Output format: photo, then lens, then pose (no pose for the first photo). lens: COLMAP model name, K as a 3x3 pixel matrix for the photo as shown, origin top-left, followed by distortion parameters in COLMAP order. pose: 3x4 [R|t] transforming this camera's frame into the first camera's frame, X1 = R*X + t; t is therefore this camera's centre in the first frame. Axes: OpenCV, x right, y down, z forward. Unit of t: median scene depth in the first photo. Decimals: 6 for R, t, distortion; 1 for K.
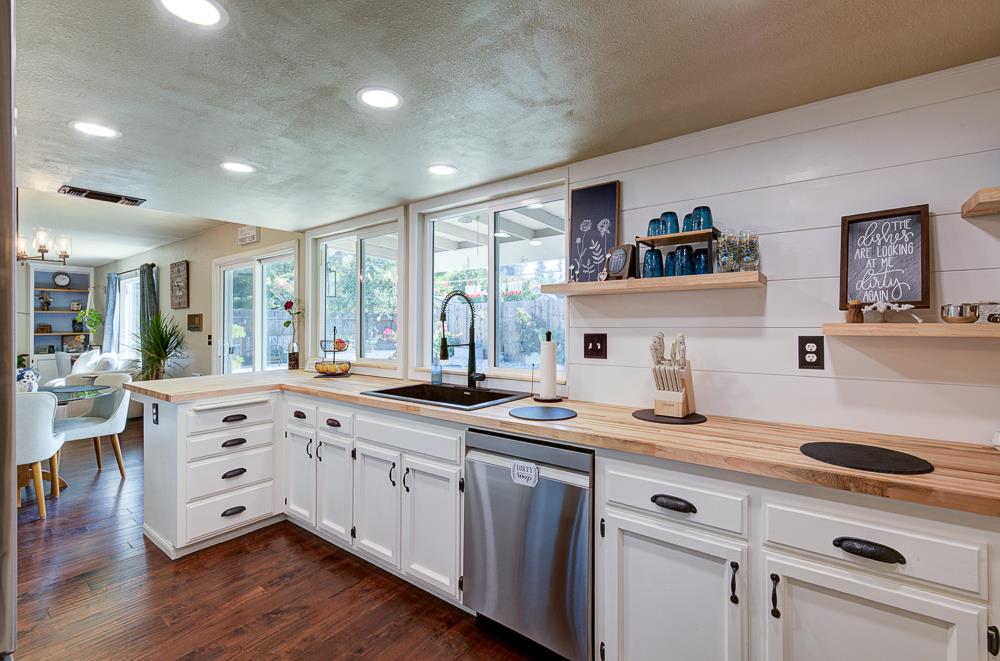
lens RADIAL K [[449.7, 0, 498.3], [0, 449.7, 325.7], [0, 0, 1]] dist [-0.003465, 0.003107]
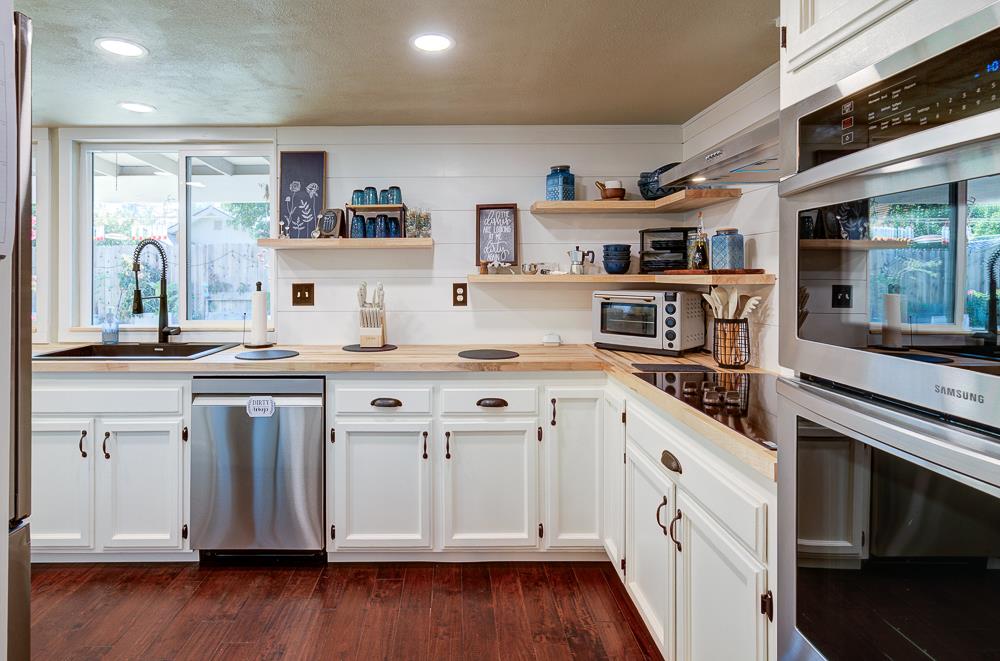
lens RADIAL K [[482.1, 0, 498.9], [0, 482.1, 329.2], [0, 0, 1]] dist [0.003024, 0.000354]
pose [[0.747540, -0.073188, 0.660172, -0.265674], [0.003197, 0.994296, 0.106610, 0.004395], [-0.664209, -0.077584, 0.743510, -0.276666]]
